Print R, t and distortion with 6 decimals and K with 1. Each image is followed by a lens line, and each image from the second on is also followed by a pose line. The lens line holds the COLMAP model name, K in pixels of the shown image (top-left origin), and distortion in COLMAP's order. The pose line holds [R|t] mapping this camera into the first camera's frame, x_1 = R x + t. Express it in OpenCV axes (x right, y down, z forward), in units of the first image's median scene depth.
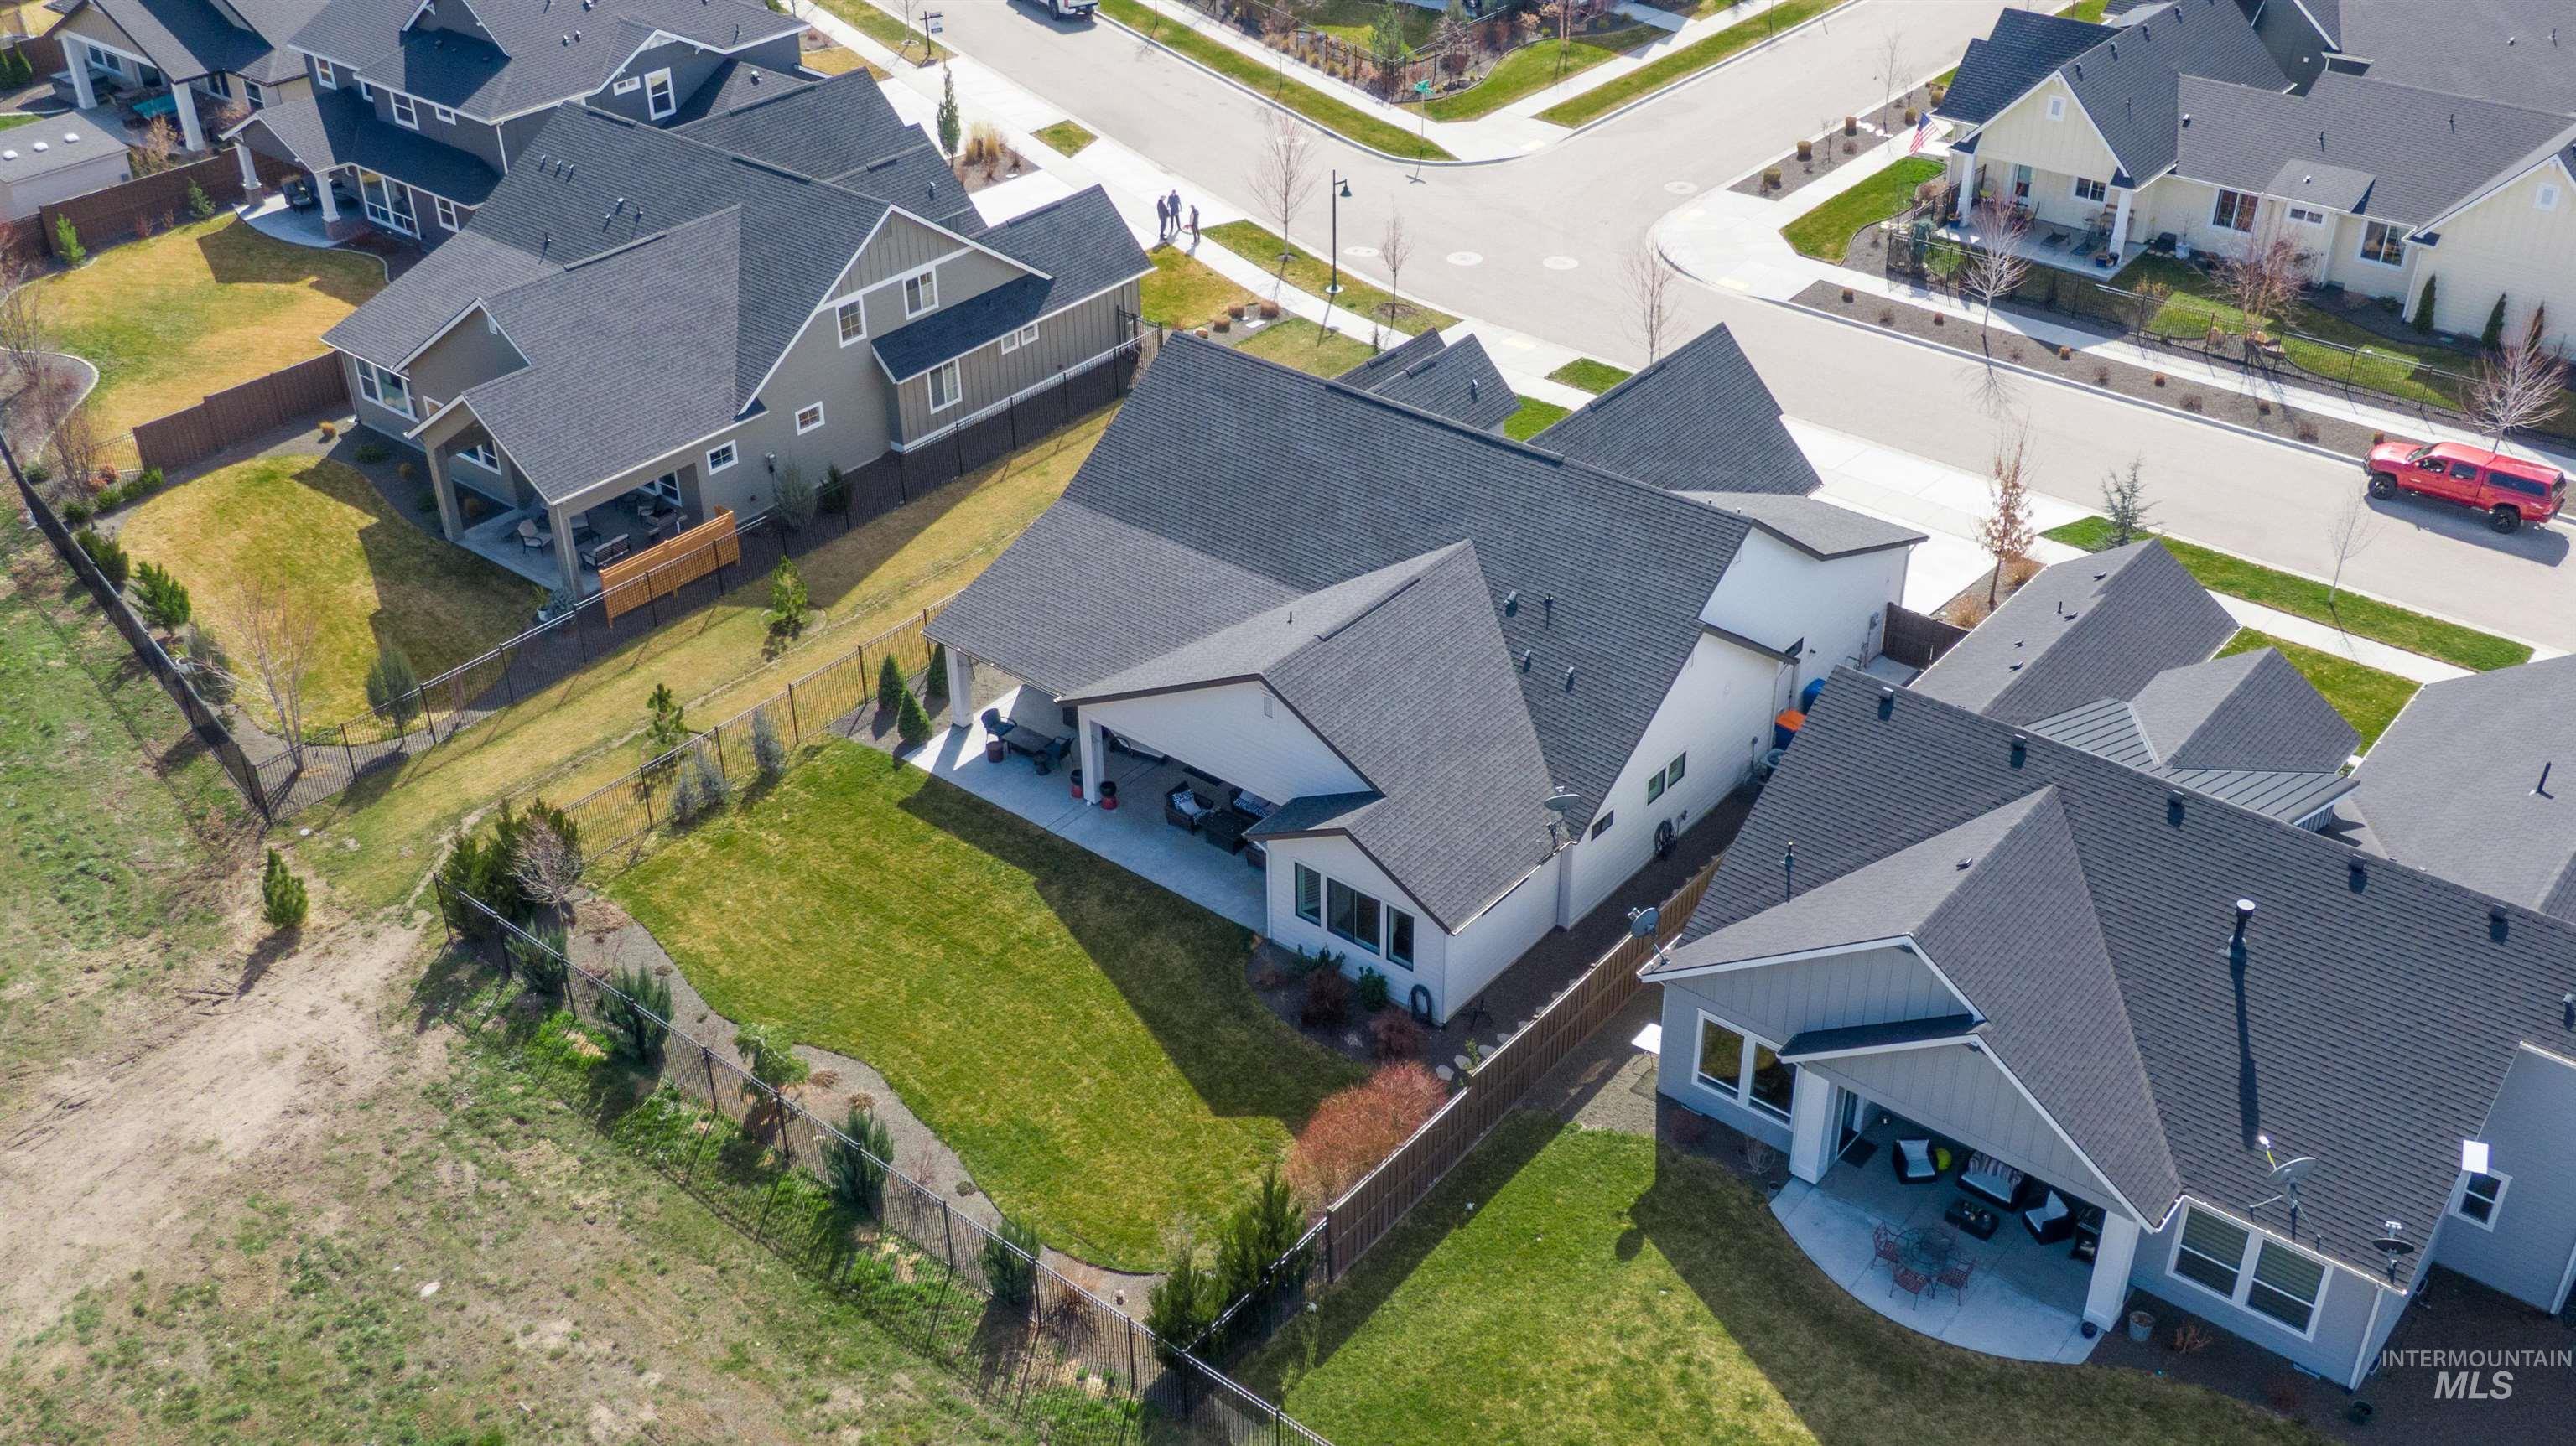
lens RADIAL K [[2440.0, 0, 1288.0], [0, 2440.0, 723.0], [0, 0, 1]] dist [0.057359, 0.002026]
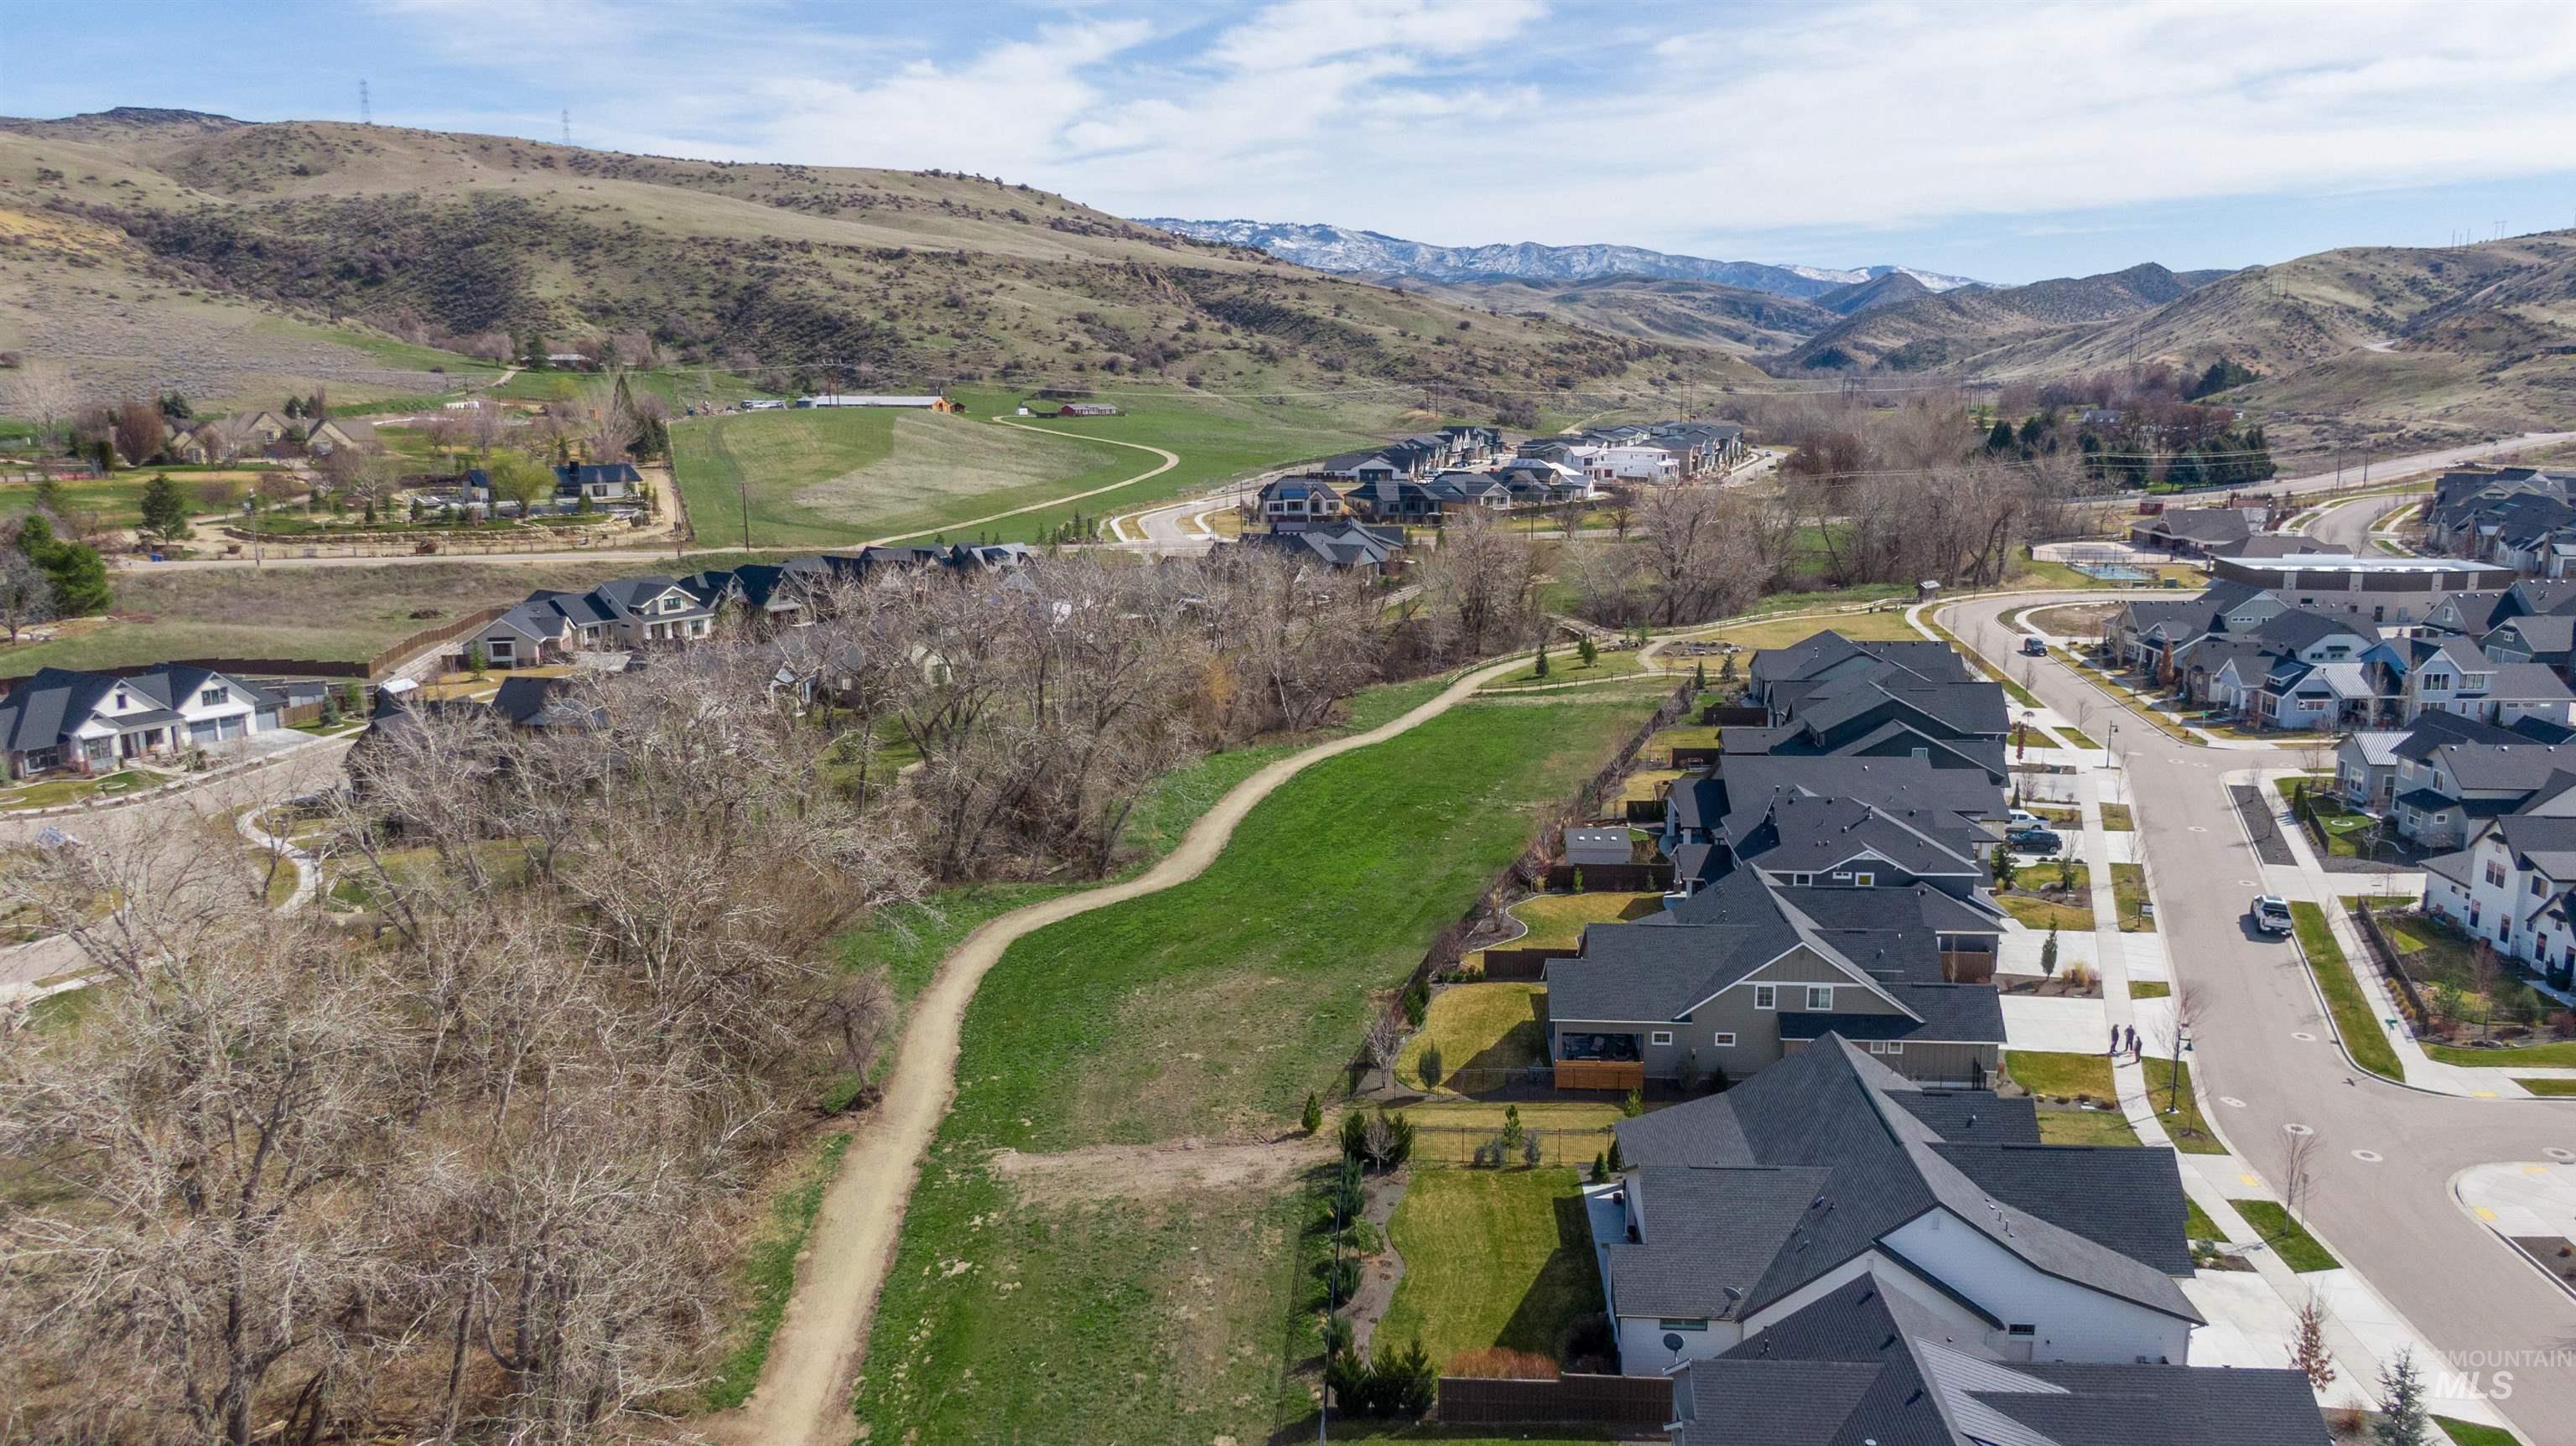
lens RADIAL K [[1838.4, 0, 1288.0], [0, 1838.4, 723.0], [0, 0, 1]] dist [0.016540, -0.035808]
pose [[0.581228, 0.167208, -0.796377, 0.510992], [-0.436689, 0.889895, -0.131870, -0.010406], [0.686642, 0.424416, 0.590249, -0.088203]]
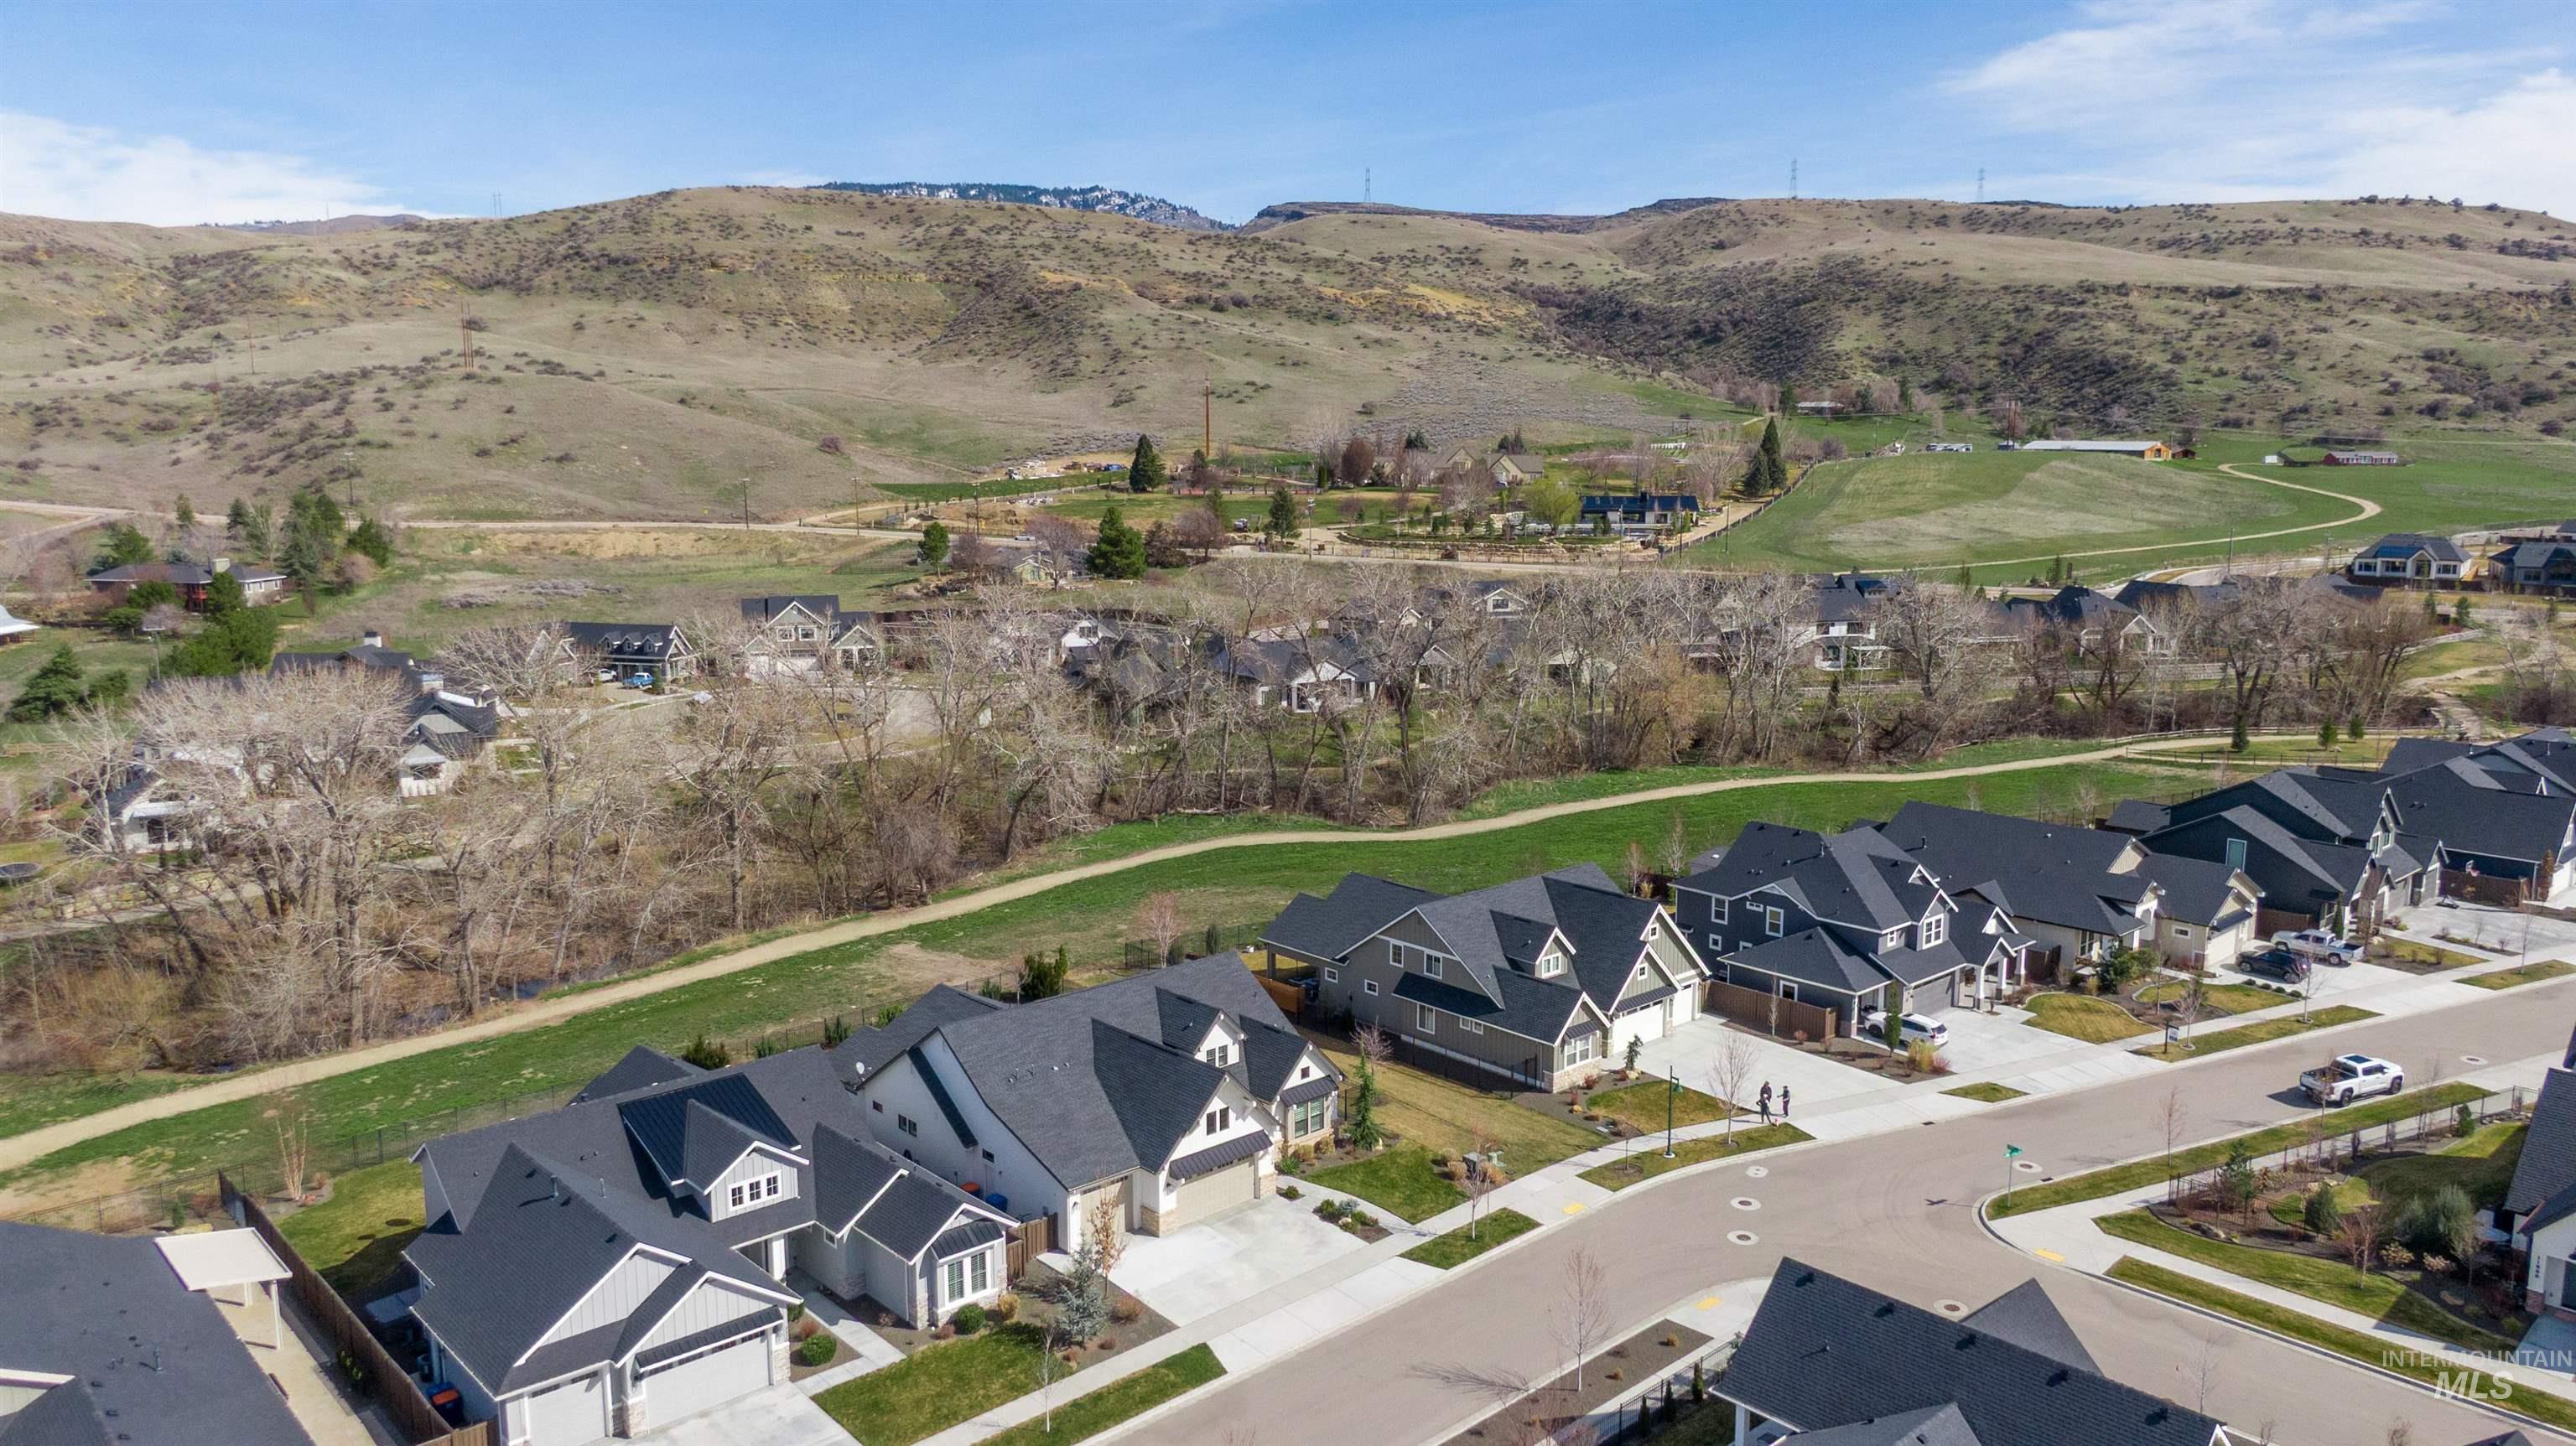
lens RADIAL K [[1825.1, 0, 1288.0], [0, 1825.1, 723.0], [0, 0, 1]] dist [0.039785, -0.057756]
pose [[-0.146340, 0.173257, -0.973944, 0.925056], [-0.521403, 0.823173, 0.224780, -0.459291], [0.840669, 0.540711, -0.030126, 0.686461]]
